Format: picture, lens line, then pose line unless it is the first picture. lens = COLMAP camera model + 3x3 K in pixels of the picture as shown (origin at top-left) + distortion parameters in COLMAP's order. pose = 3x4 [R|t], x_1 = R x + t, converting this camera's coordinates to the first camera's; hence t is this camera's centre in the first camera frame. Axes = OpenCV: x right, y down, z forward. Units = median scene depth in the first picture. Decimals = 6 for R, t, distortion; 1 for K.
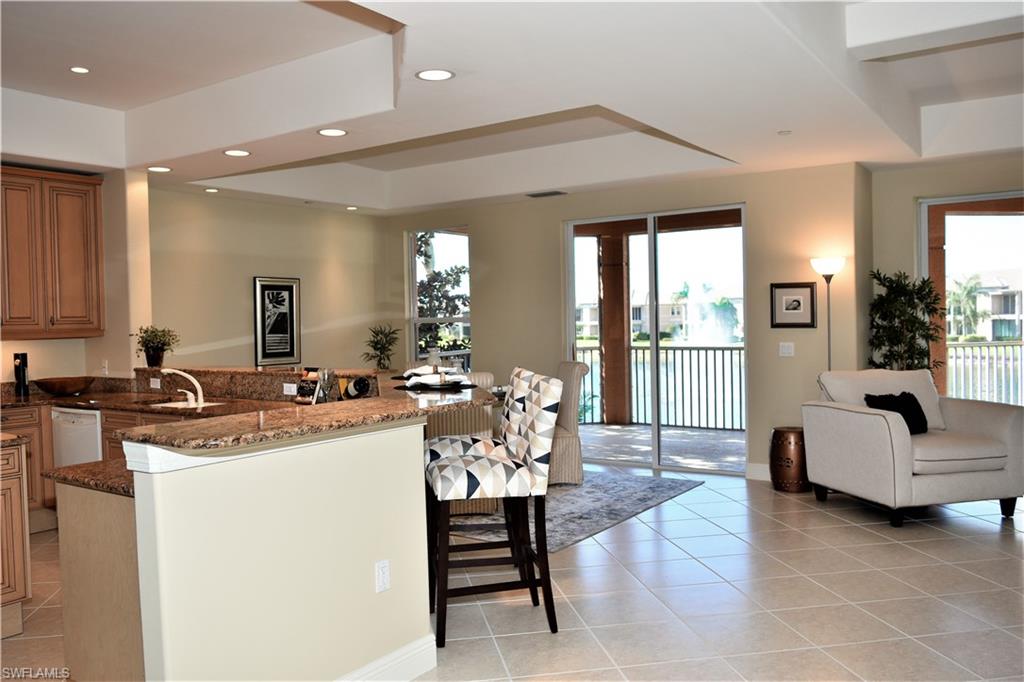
lens RADIAL K [[830.3, 0, 508.3], [0, 830.3, 341.4], [0, 0, 1]] dist [-0.018977, -0.002723]
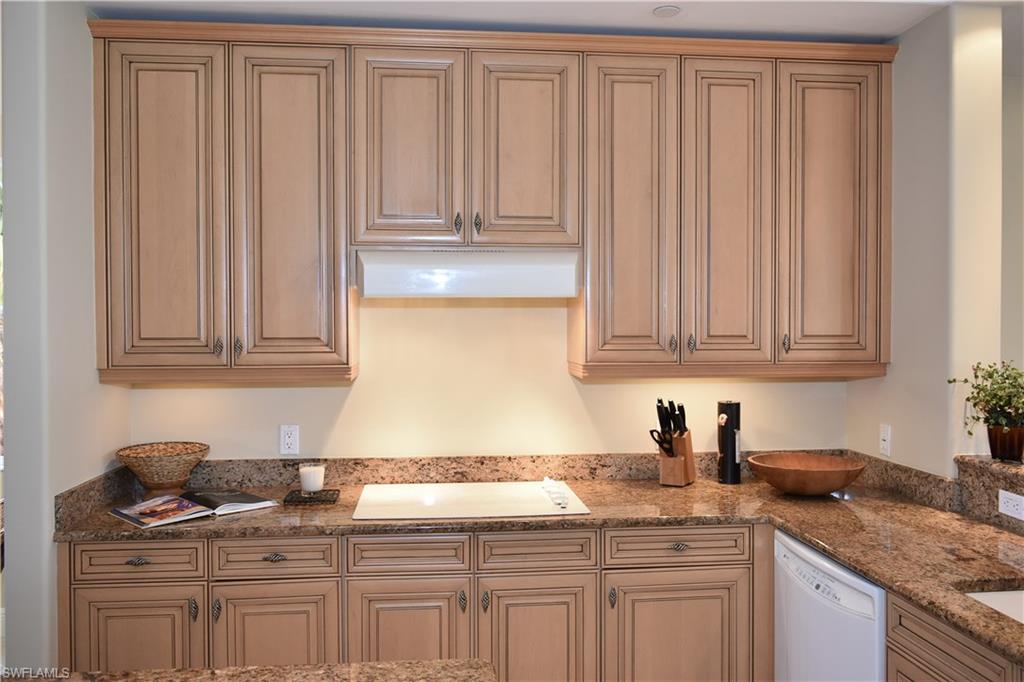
lens RADIAL K [[797.3, 0, 512.5], [0, 797.3, 339.7], [0, 0, 1]] dist [-0.018911, 0.007937]
pose [[0.651039, 0.030729, -0.758422, -0.276116], [-0.034034, 0.999357, 0.011276, -0.025074], [0.758281, 0.018471, 0.651666, 0.523337]]
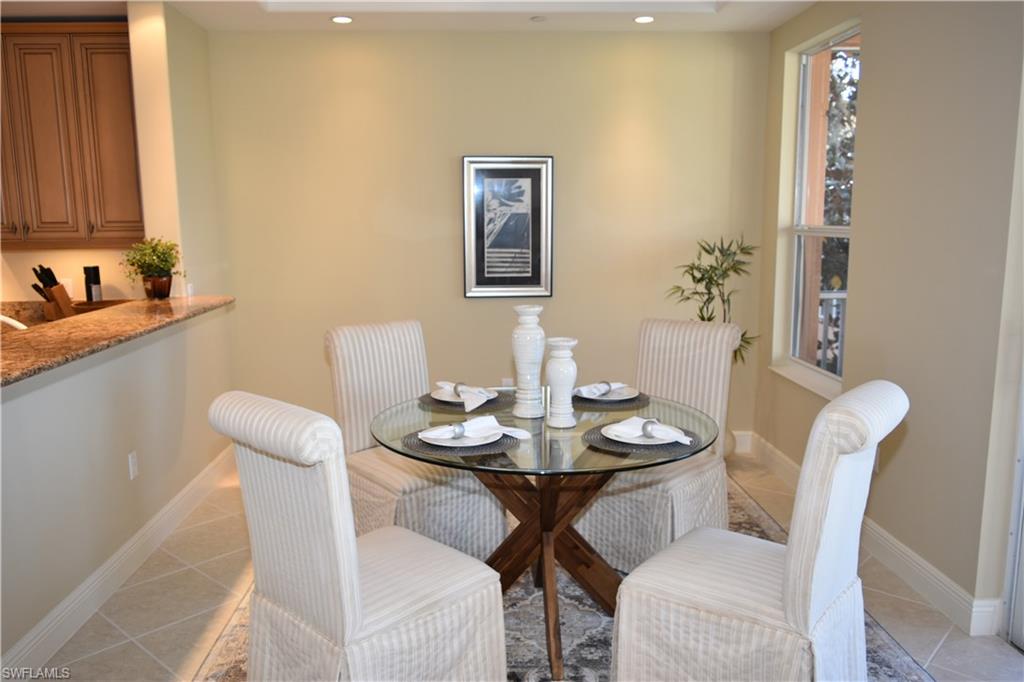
lens RADIAL K [[797.3, 0, 512.8], [0, 797.3, 348.7], [0, 0, 1]] dist [-0.018911, 0.007937]
pose [[0.612684, 0.144177, -0.777066, 0.256286], [-0.026273, 0.986392, 0.162300, -0.040129], [0.789891, -0.079023, 0.608134, 0.793055]]
